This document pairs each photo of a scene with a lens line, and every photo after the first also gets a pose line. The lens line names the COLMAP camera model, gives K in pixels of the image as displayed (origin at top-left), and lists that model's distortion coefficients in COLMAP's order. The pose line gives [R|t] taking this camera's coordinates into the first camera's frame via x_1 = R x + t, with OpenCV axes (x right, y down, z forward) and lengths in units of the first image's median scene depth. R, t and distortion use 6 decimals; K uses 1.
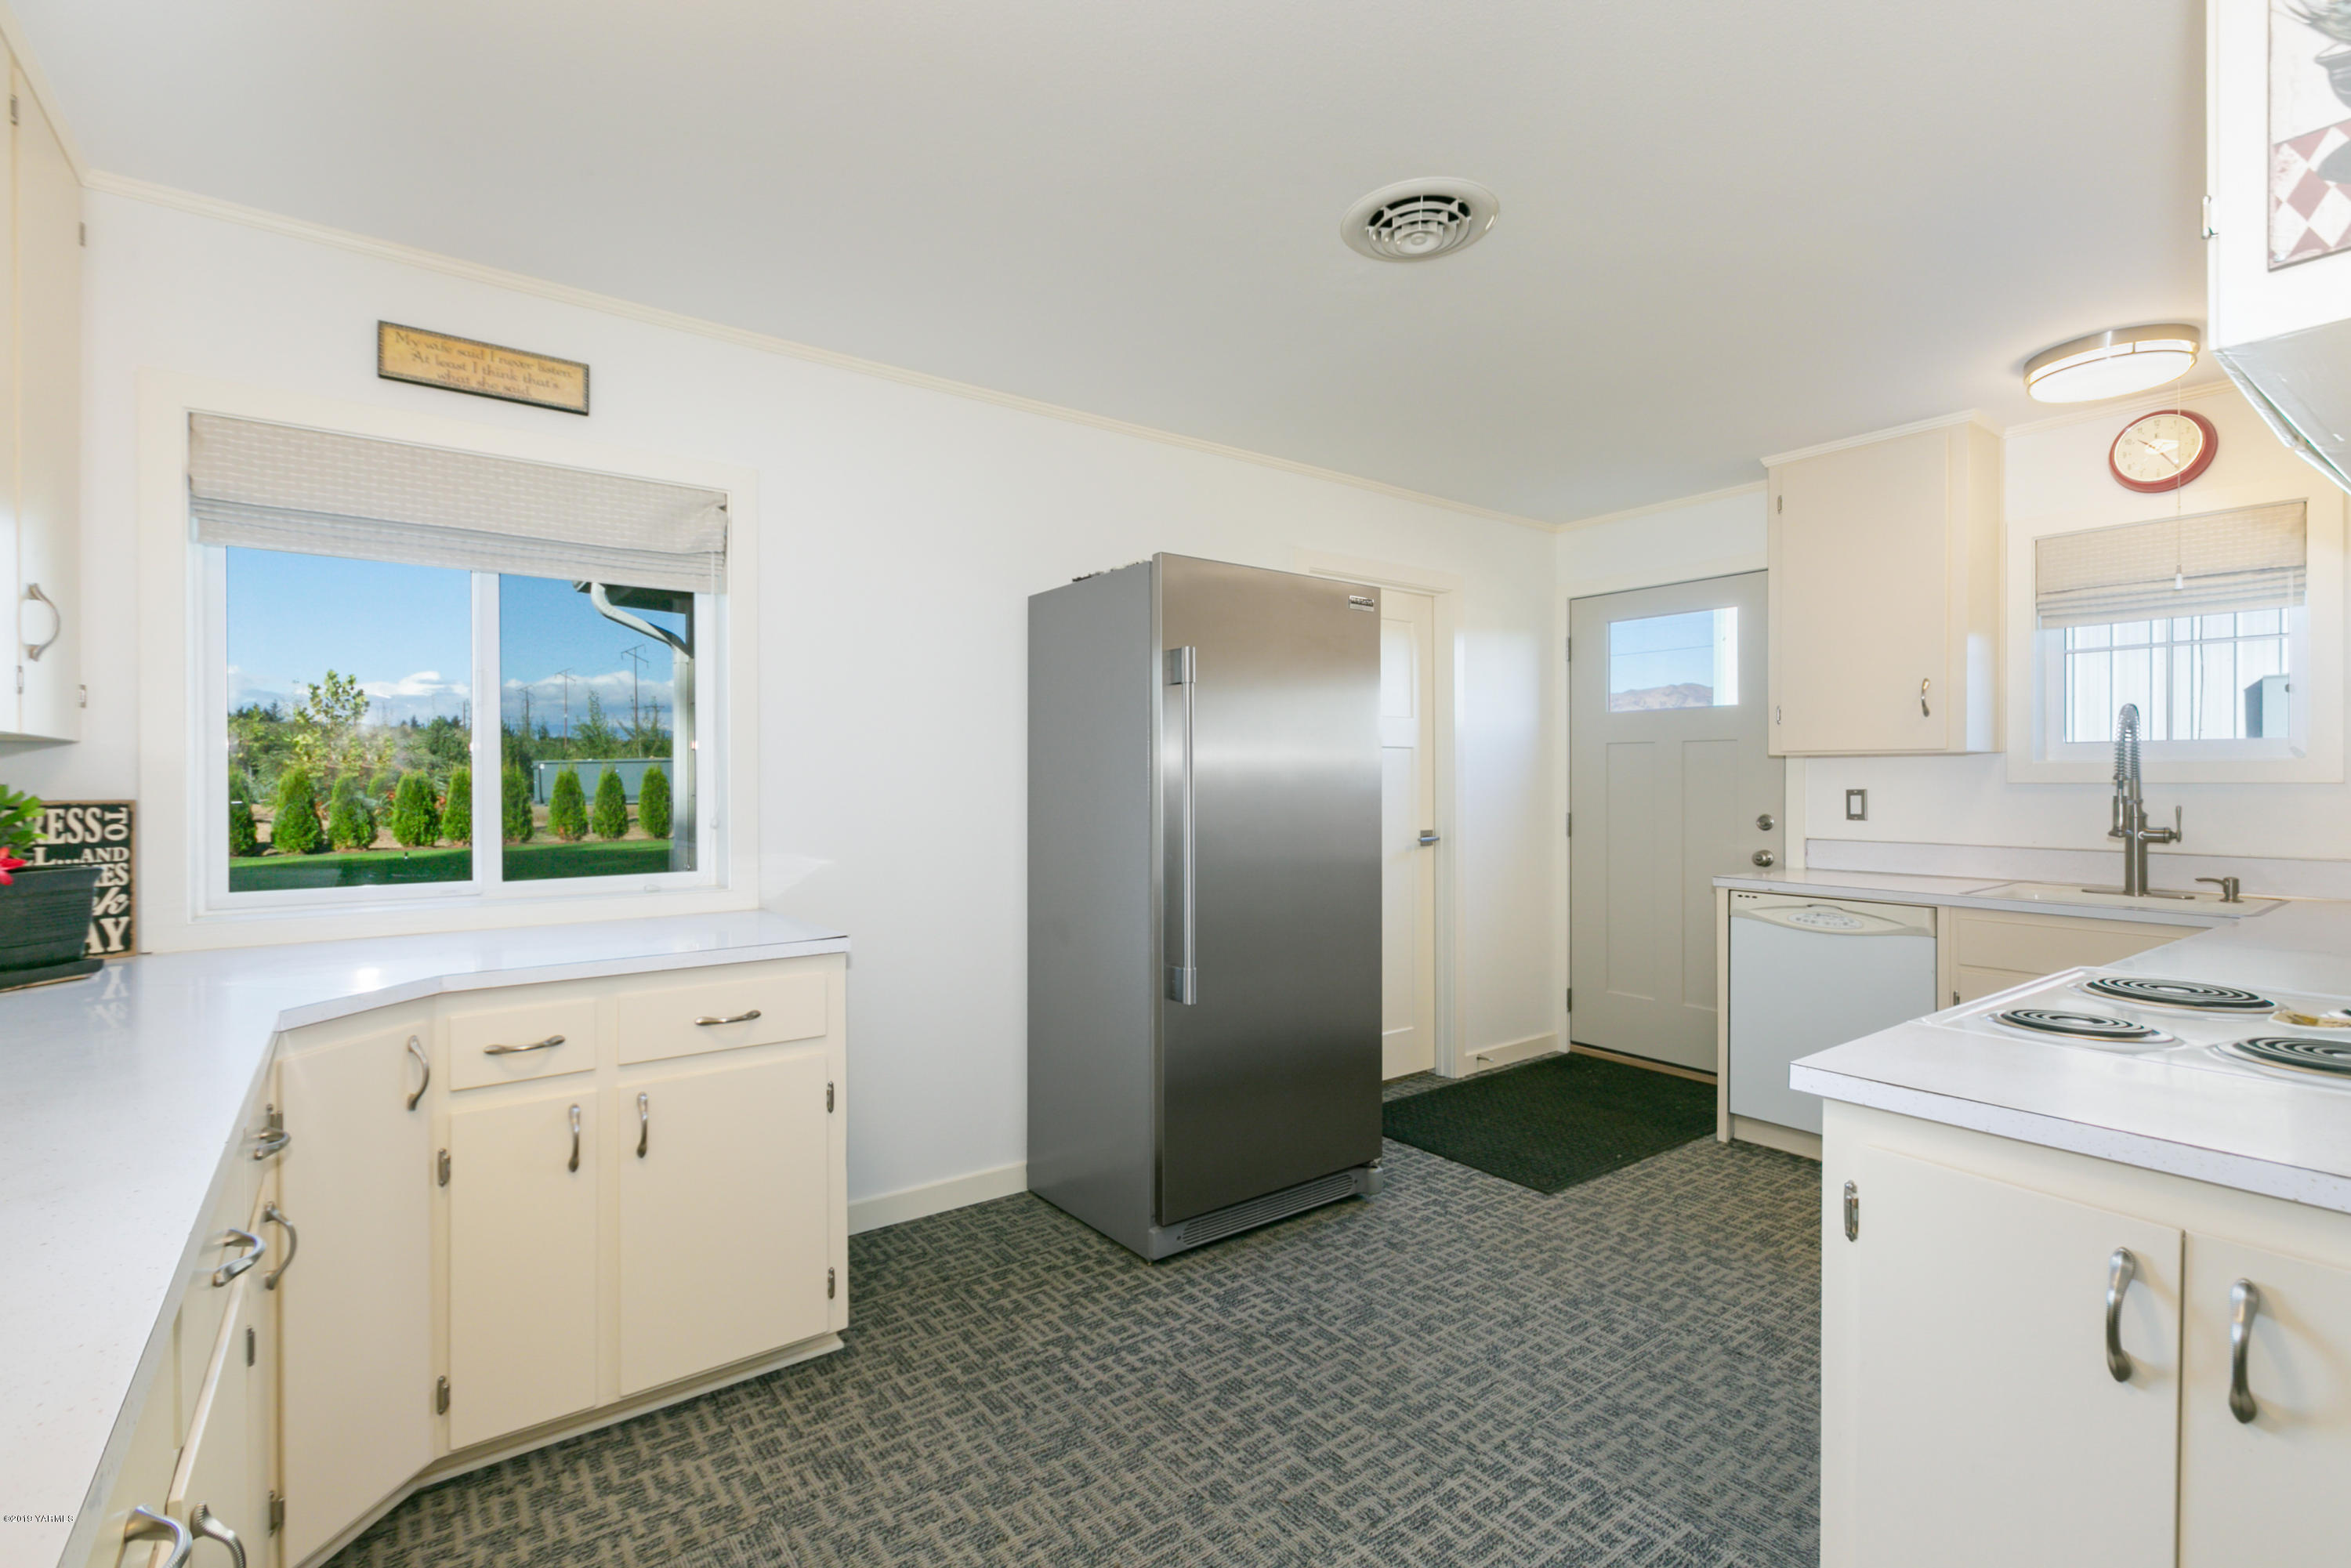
lens RADIAL K [[1067.0, 0, 1117.7], [0, 1067.0, 778.6], [0, 0, 1]] dist [-0.001764, -0.000256]
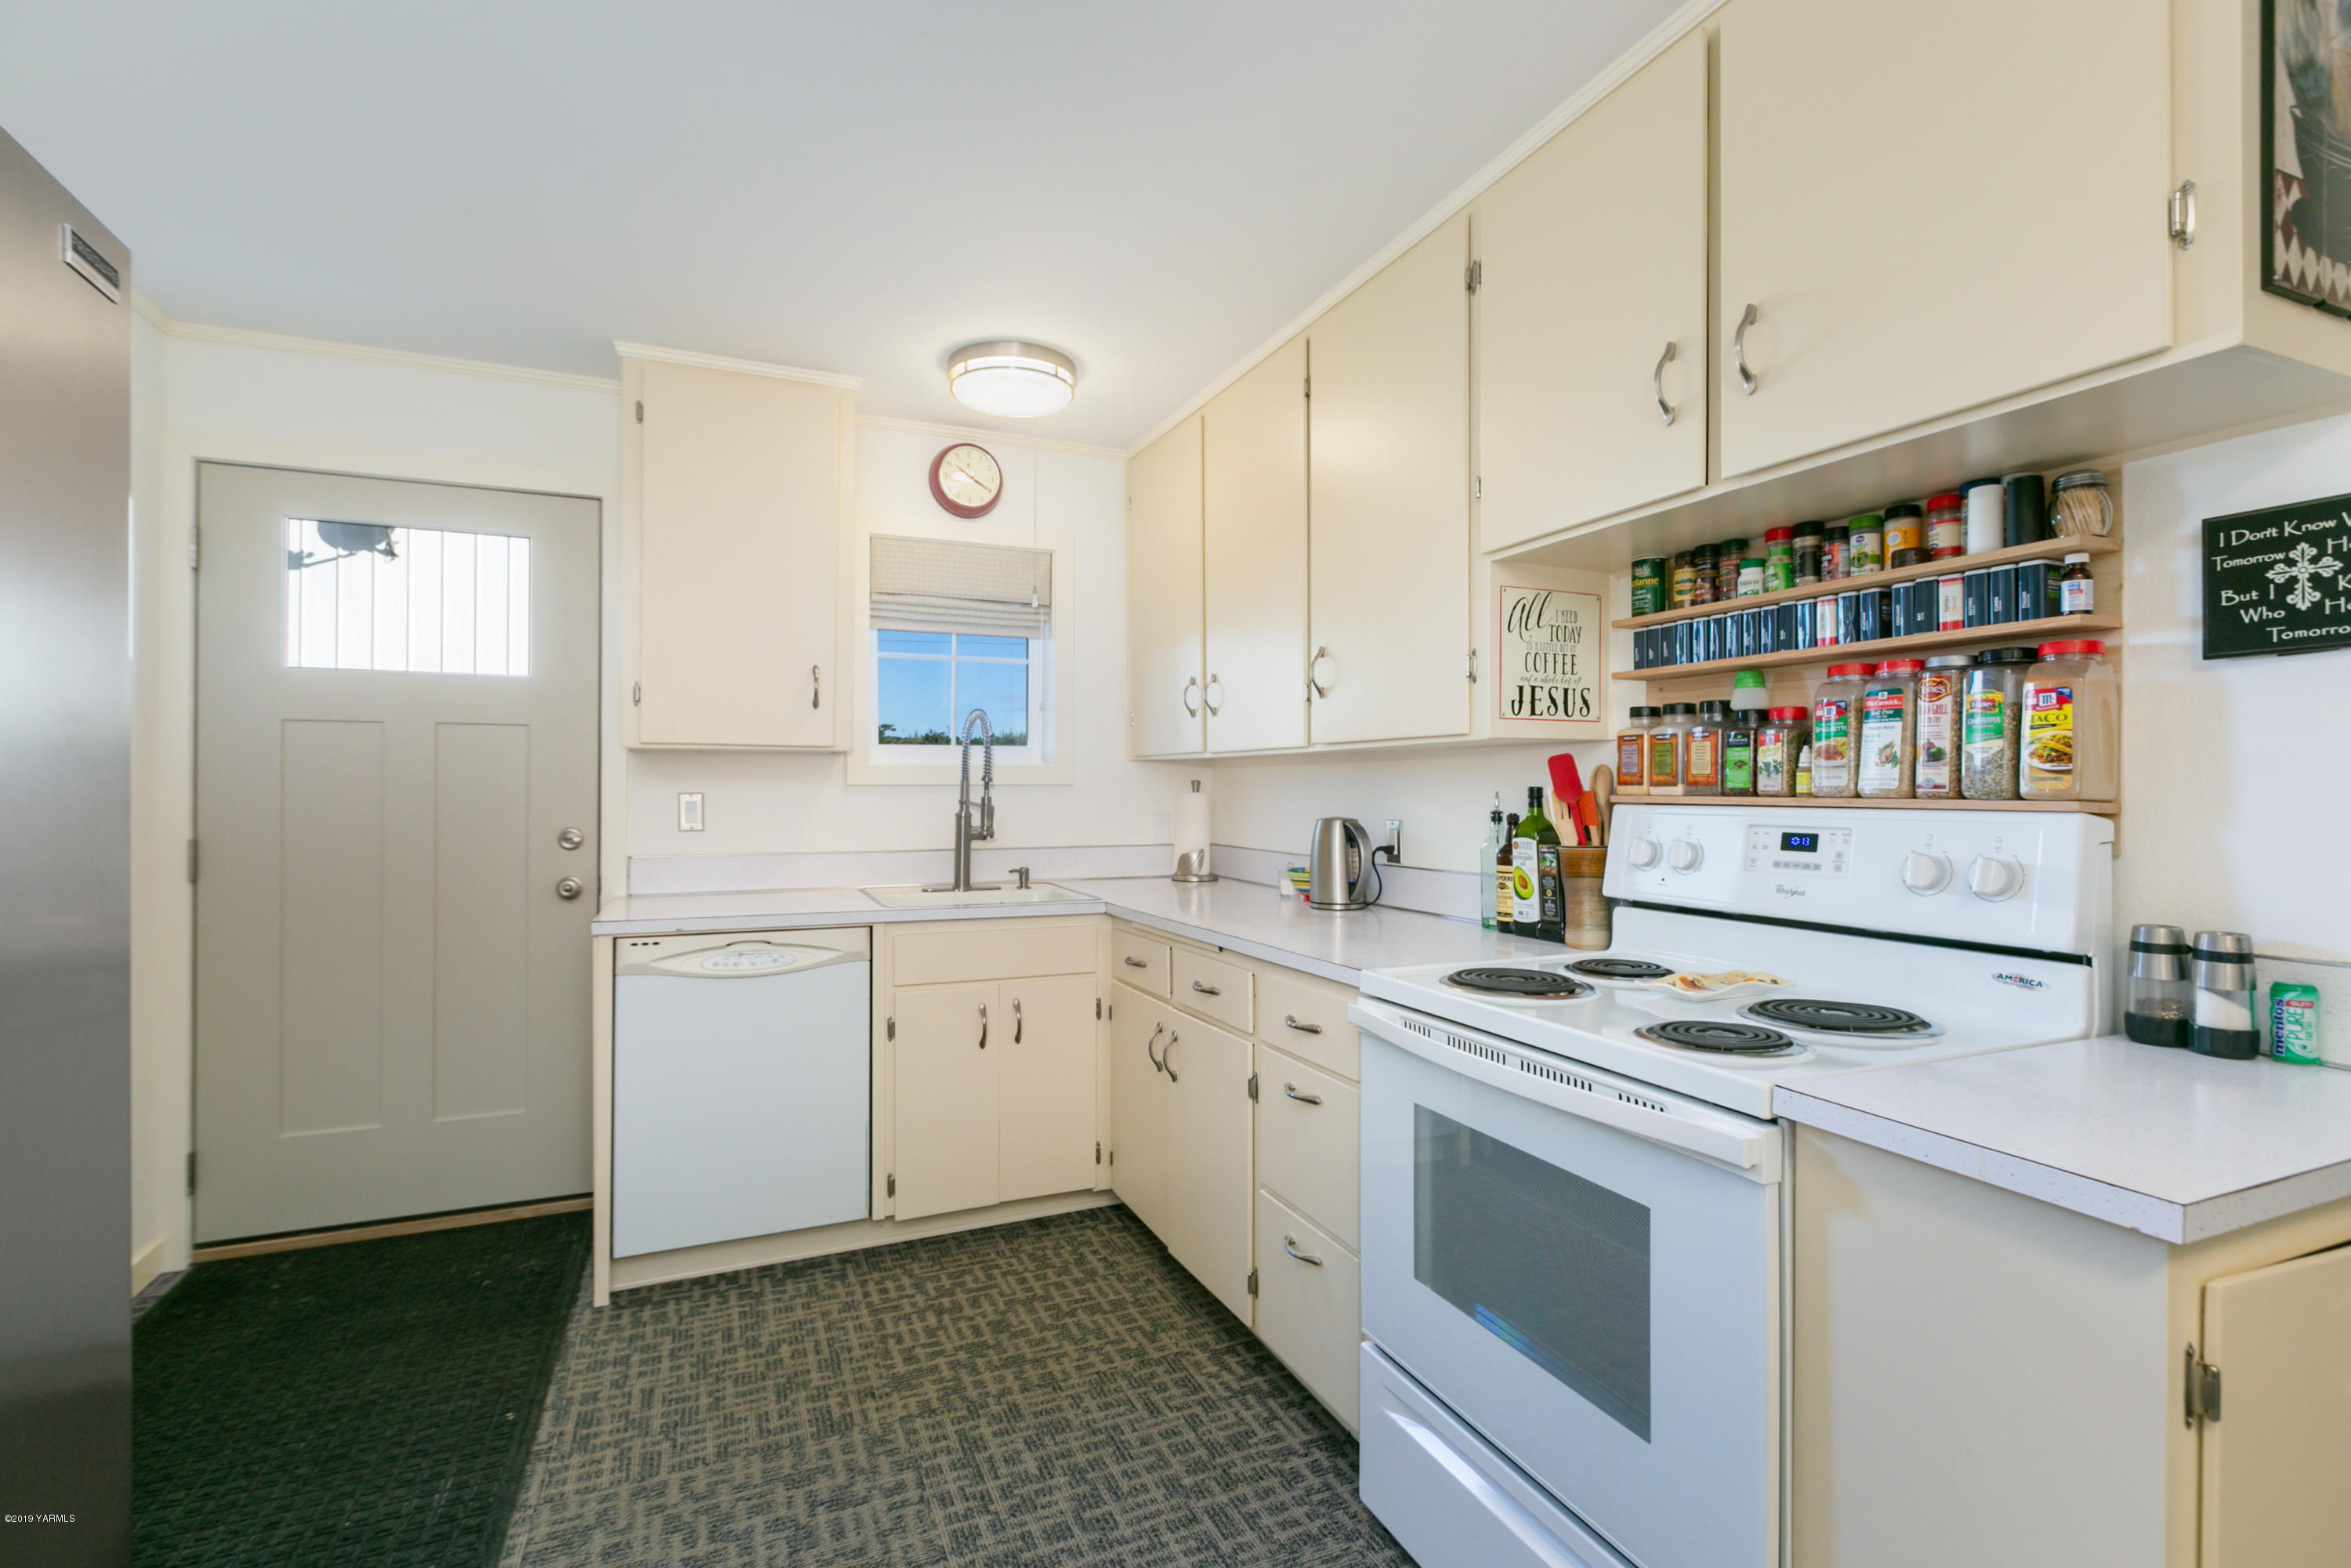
lens RADIAL K [[1055.7, 0, 1146.4], [0, 1055.7, 782.2], [0, 0, 1]] dist [-0.000868, -0.000281]
pose [[0.196268, 0.007404, 0.980522, -0.042356], [0.004146, 0.999956, -0.008380, 0.012273], [-0.980541, 0.005711, 0.196229, 0.648338]]
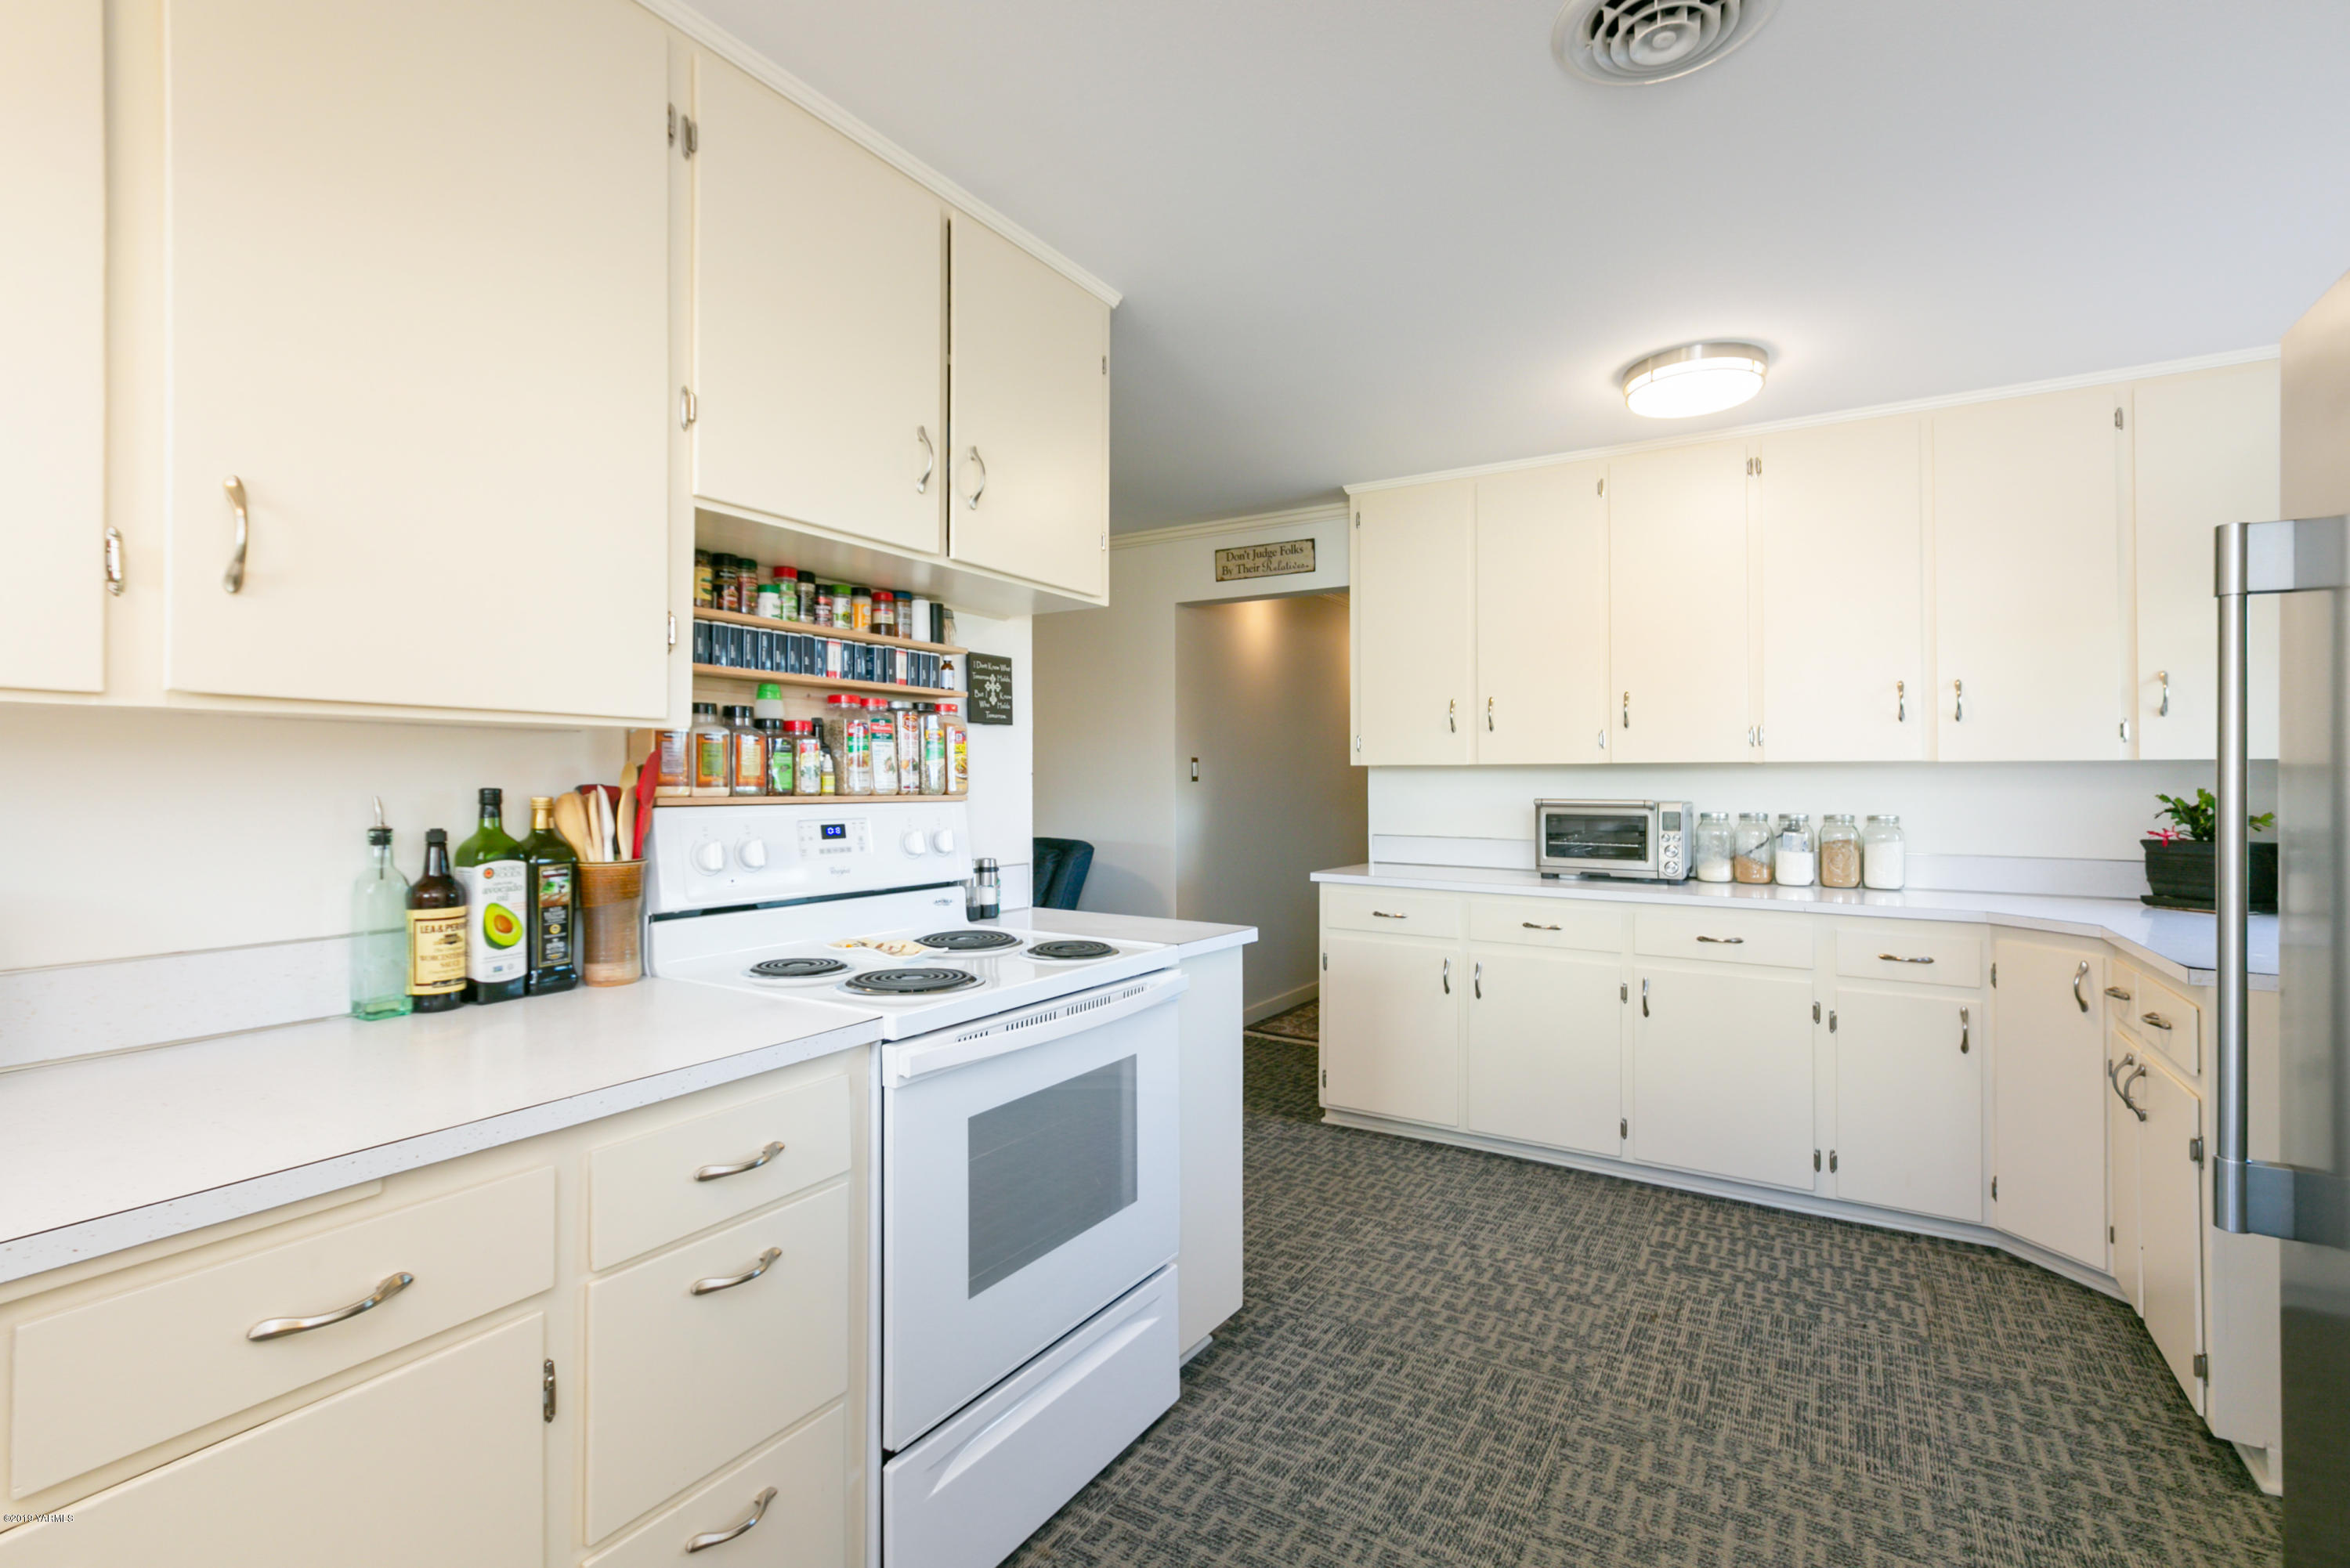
lens RADIAL K [[1055.2, 0, 1145.9], [0, 1055.2, 782.2], [0, 0, 1]] dist [-0.000868, -0.000281]
pose [[-0.923696, 0.000177, -0.383127, 0.670104], [-0.002582, 0.999974, 0.006686, 0.002437], [0.383118, 0.007165, -0.923672, 1.160362]]
